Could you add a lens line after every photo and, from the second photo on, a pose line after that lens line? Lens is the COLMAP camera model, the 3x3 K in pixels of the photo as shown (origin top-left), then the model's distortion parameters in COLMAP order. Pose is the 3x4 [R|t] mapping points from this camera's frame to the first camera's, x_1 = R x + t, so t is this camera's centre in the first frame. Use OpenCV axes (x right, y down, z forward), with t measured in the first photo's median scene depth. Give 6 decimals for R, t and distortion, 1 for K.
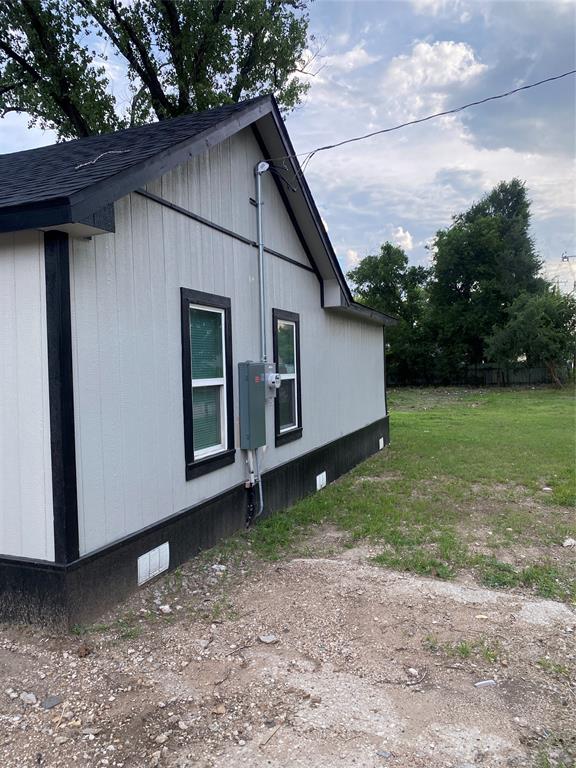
lens RADIAL K [[592.9, 0, 292.4], [0, 592.9, 390.3], [0, 0, 1]] dist [0.080135, -0.129265]
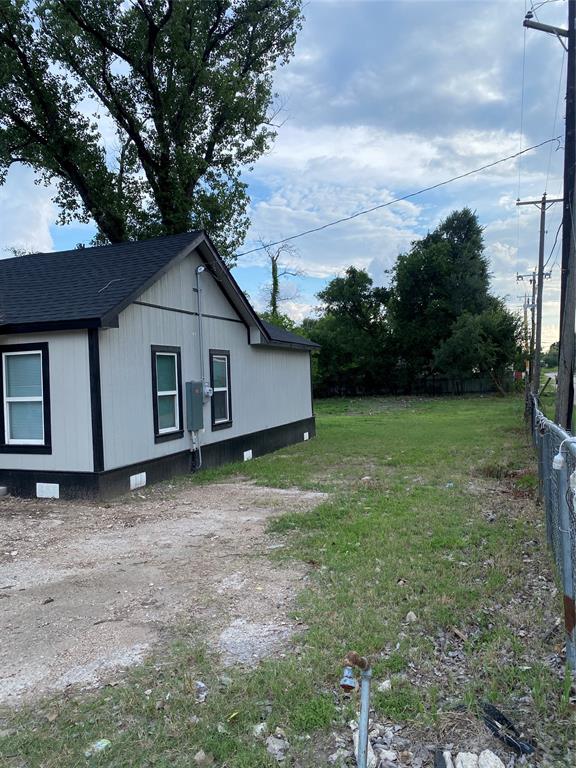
lens RADIAL K [[592.9, 0, 292.4], [0, 592.9, 390.3], [0, 0, 1]] dist [0.080135, -0.129265]
pose [[0.999808, -0.010079, 0.016798, 0.137004], [0.010378, 0.999788, -0.017806, 0.009638], [-0.016615, 0.017977, 0.999700, -0.545023]]
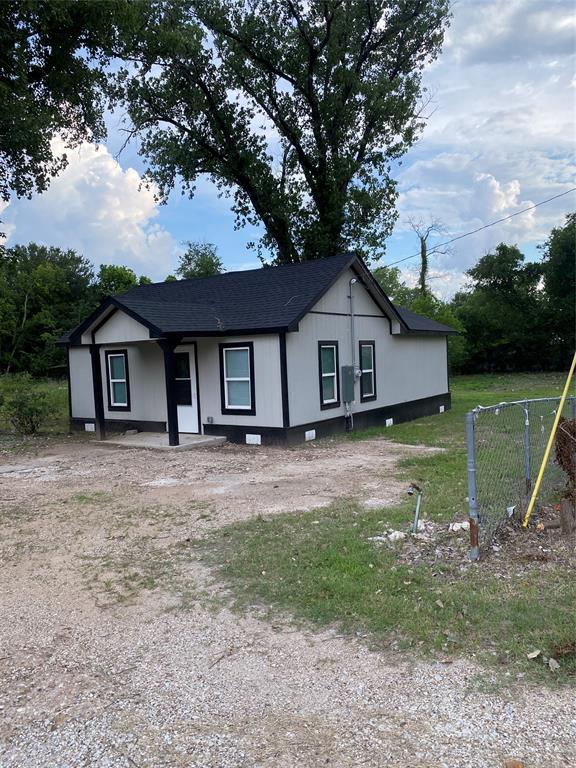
lens RADIAL K [[592.9, 0, 292.4], [0, 592.9, 390.3], [0, 0, 1]] dist [0.080135, -0.129265]
pose [[0.972463, -0.001248, -0.233056, 0.190735], [0.006683, 0.999724, 0.022533, -0.002725], [0.232964, -0.023470, 0.972202, -0.970881]]
